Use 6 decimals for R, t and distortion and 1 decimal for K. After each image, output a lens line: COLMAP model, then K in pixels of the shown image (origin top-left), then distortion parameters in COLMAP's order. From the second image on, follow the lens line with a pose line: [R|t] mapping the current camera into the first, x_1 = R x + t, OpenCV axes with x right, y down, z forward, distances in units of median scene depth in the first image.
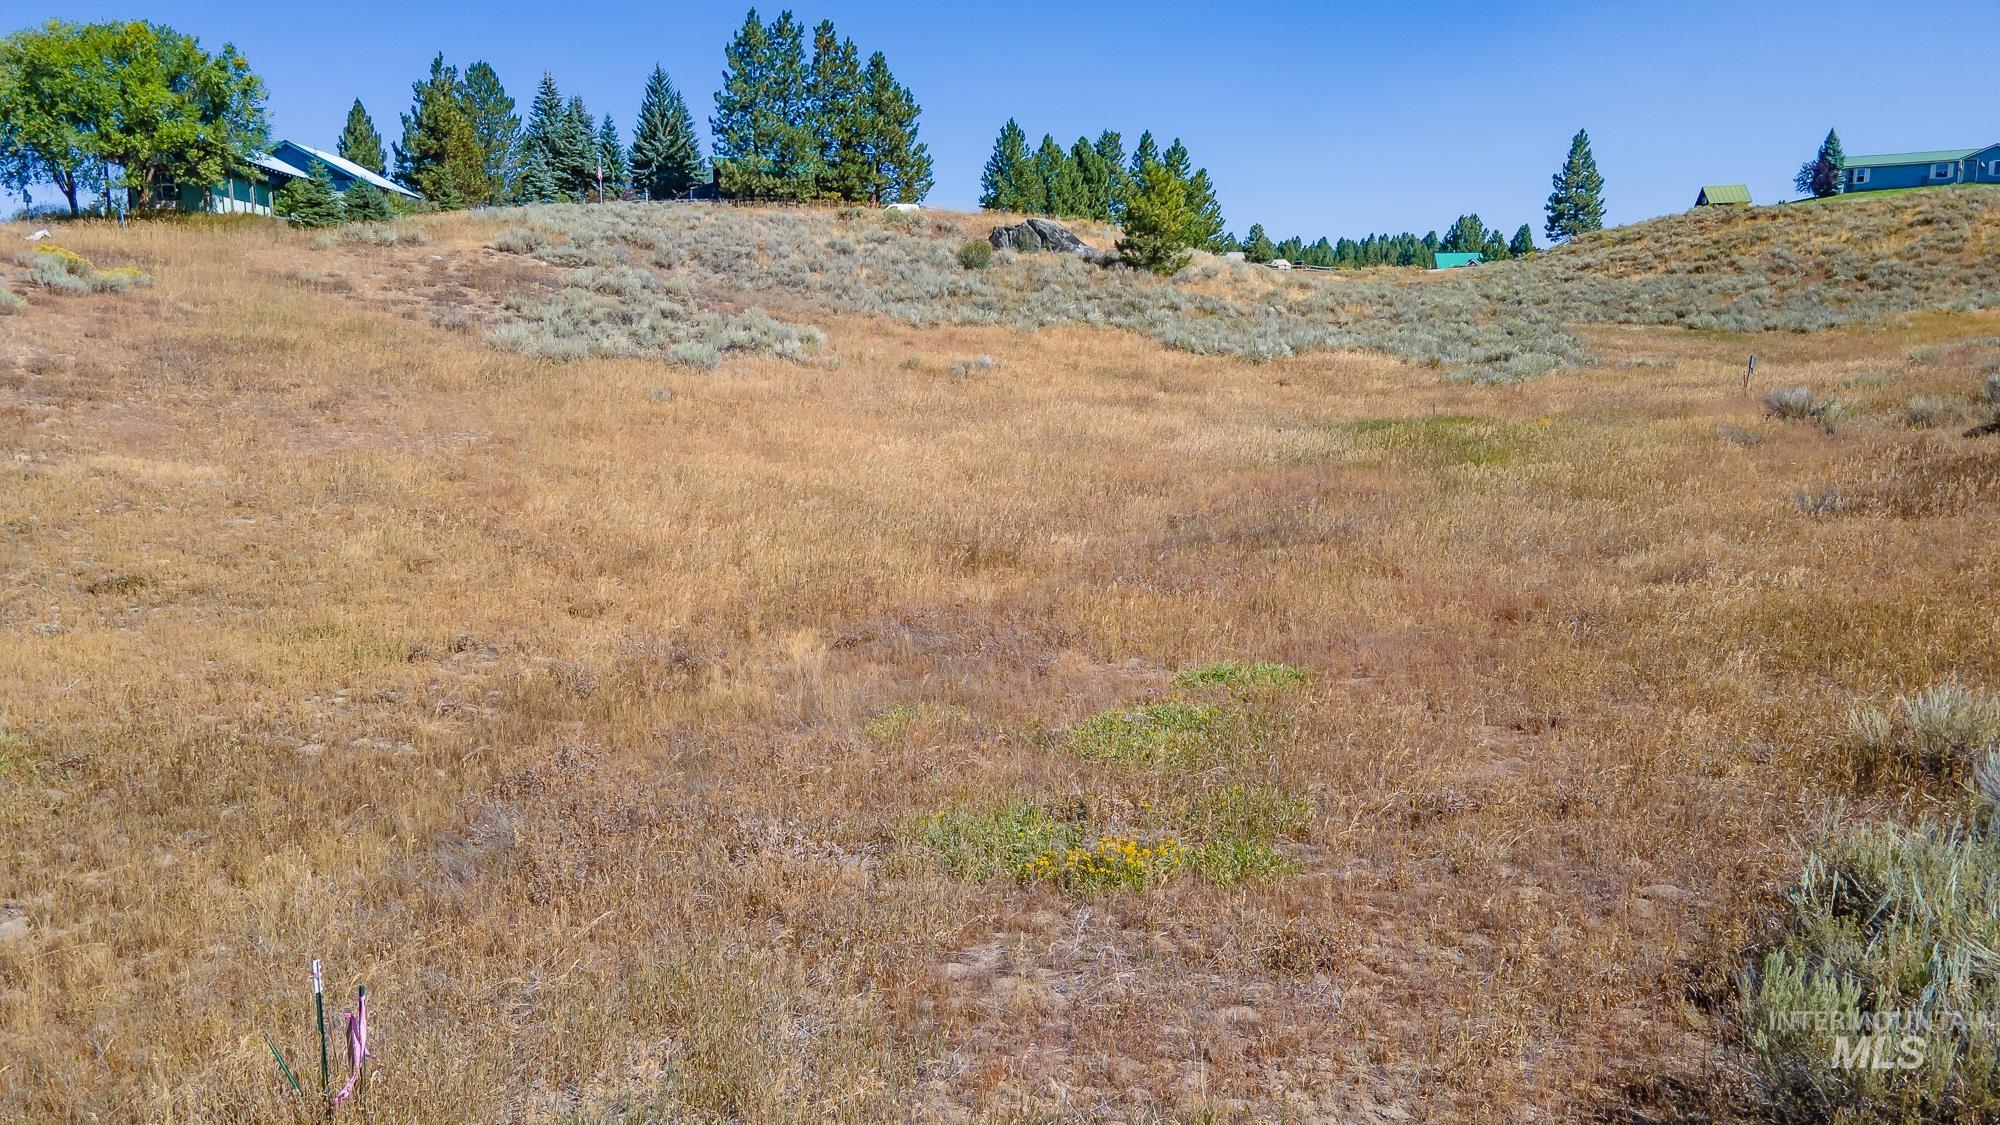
lens RADIAL K [[1448.9, 0, 1000.0], [0, 1448.9, 562.5], [0, 0, 1]] dist [0.024445, 0.047721]
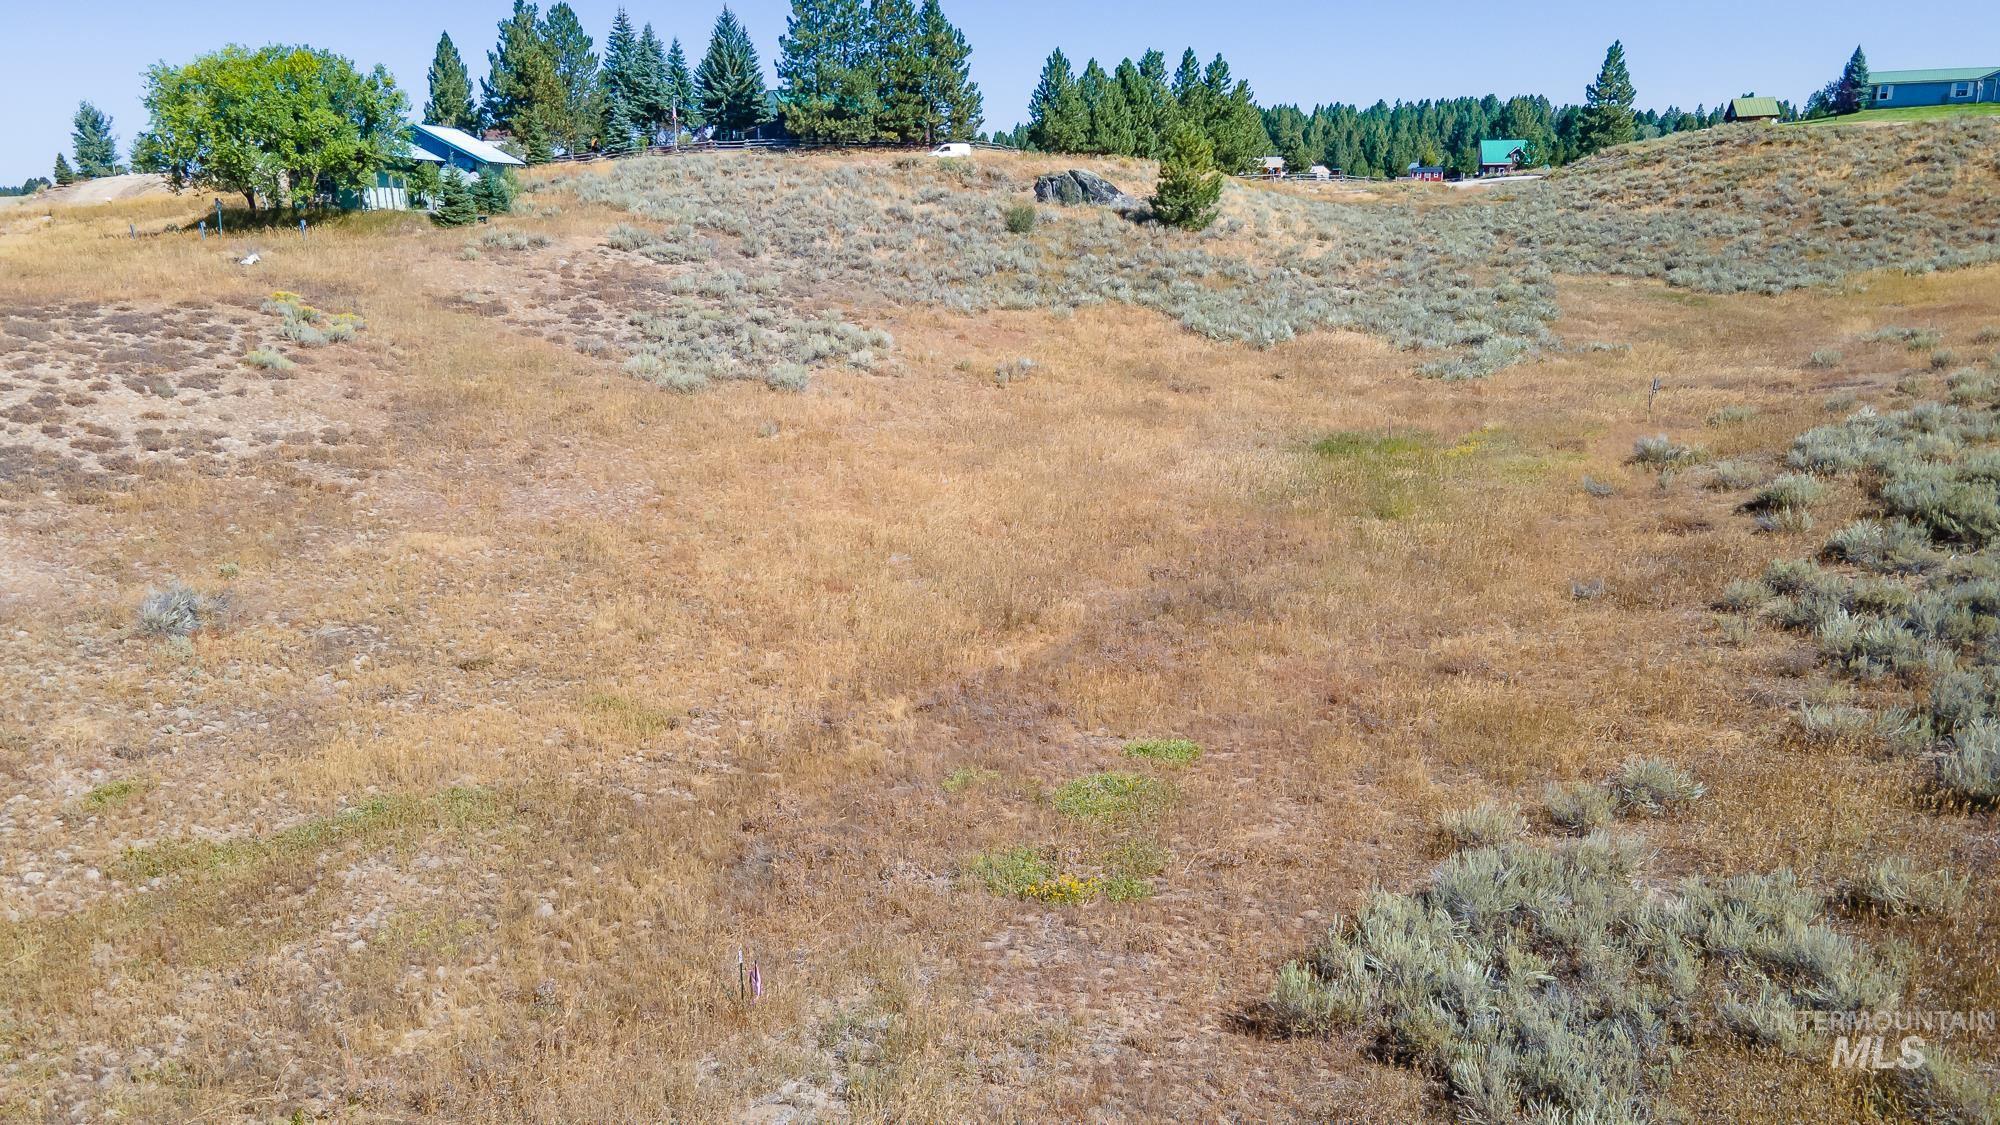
lens RADIAL K [[1448.9, 0, 1000.0], [0, 1448.9, 562.5], [0, 0, 1]] dist [0.024445, 0.047721]
pose [[0.999393, 0.005473, -0.034394, 0.005890], [-0.002061, 0.995138, 0.098473, -0.051934], [0.034765, -0.098342, 0.994545, -0.114779]]
